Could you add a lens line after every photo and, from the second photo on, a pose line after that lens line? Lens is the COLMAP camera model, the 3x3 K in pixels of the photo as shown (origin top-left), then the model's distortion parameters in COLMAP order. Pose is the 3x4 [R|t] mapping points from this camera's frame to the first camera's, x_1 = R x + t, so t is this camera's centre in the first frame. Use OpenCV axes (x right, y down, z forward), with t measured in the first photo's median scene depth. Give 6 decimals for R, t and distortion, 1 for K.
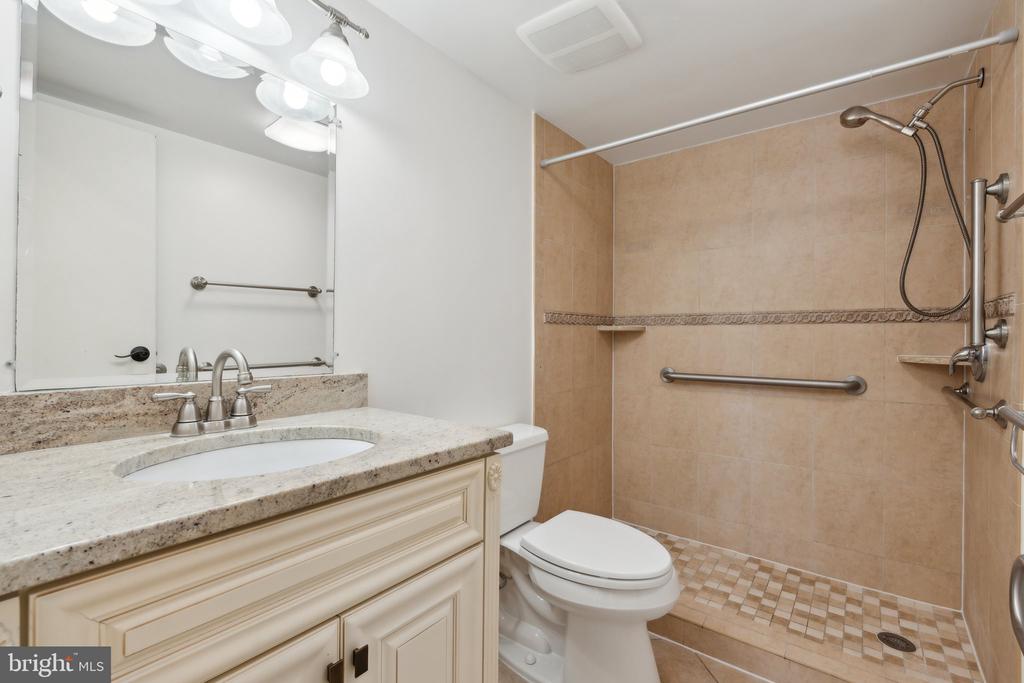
lens RADIAL K [[455.4, 0, 512.4], [0, 455.4, 338.1], [0, 0, 1]] dist [-0.001690, 0.000953]
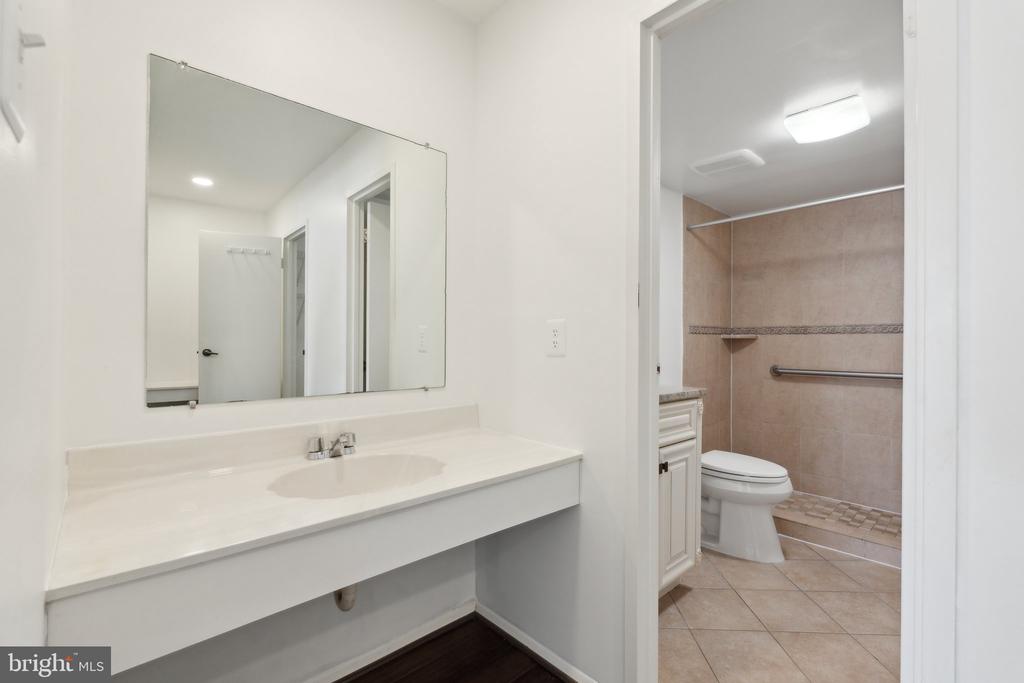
lens RADIAL K [[455.4, 0, 511.4], [0, 455.4, 340.8], [0, 0, 1]] dist [-0.001690, 0.000953]
pose [[0.986228, 0.000490, -0.165393, -0.247386], [-0.001862, 0.999965, -0.008138, 0.004628], [0.165383, 0.008334, 0.986194, -0.547927]]
